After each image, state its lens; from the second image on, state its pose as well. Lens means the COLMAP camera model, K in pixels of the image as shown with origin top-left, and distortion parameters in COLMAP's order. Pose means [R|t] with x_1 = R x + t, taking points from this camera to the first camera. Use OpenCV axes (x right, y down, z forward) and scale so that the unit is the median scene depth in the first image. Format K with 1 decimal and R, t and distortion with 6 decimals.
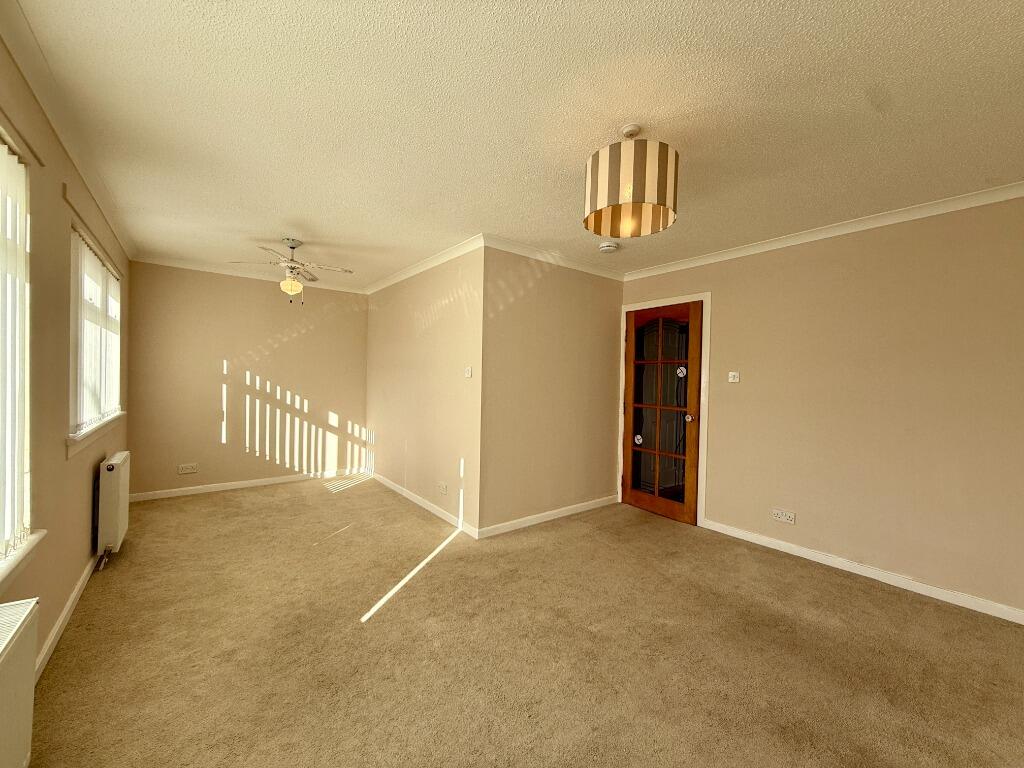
lens RADIAL K [[410.7, 0, 511.7], [0, 410.7, 384.6], [0, 0, 1]] dist [0.000289, 0.000386]
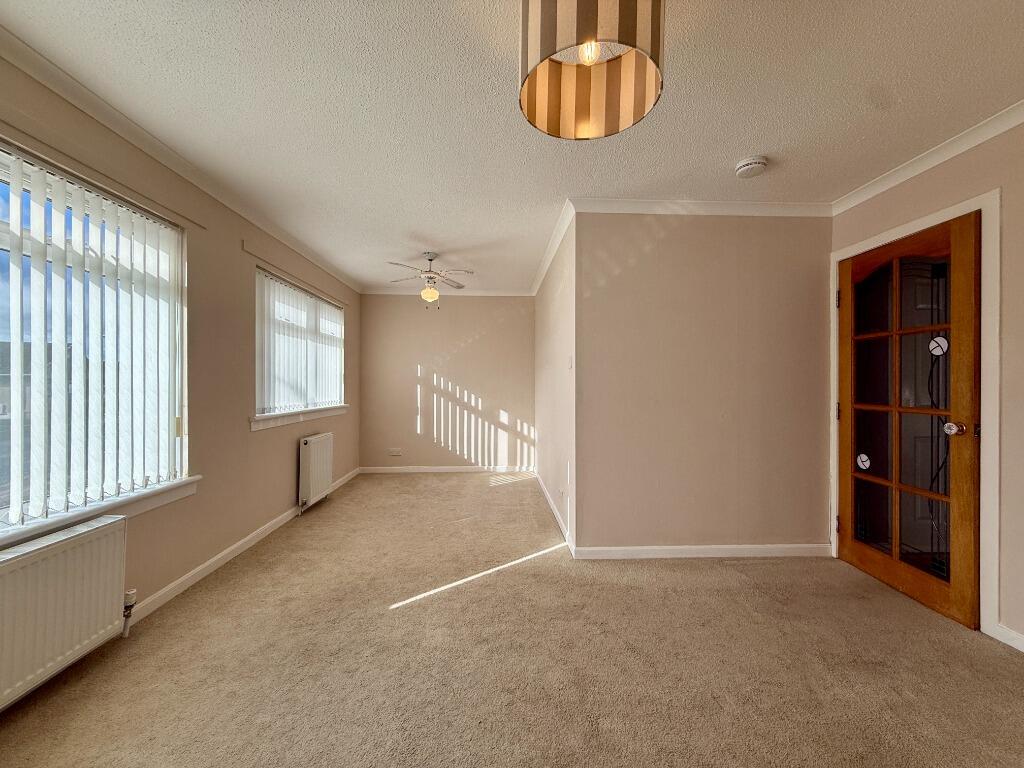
lens RADIAL K [[410.7, 0, 509.7], [0, 410.7, 384.0], [0, 0, 1]] dist [0.000289, 0.000386]
pose [[0.809640, -0.018809, -0.586626, 0.275428], [0.006828, 0.999721, -0.022629, 0.030515], [0.586887, 0.014316, 0.809542, 0.205082]]
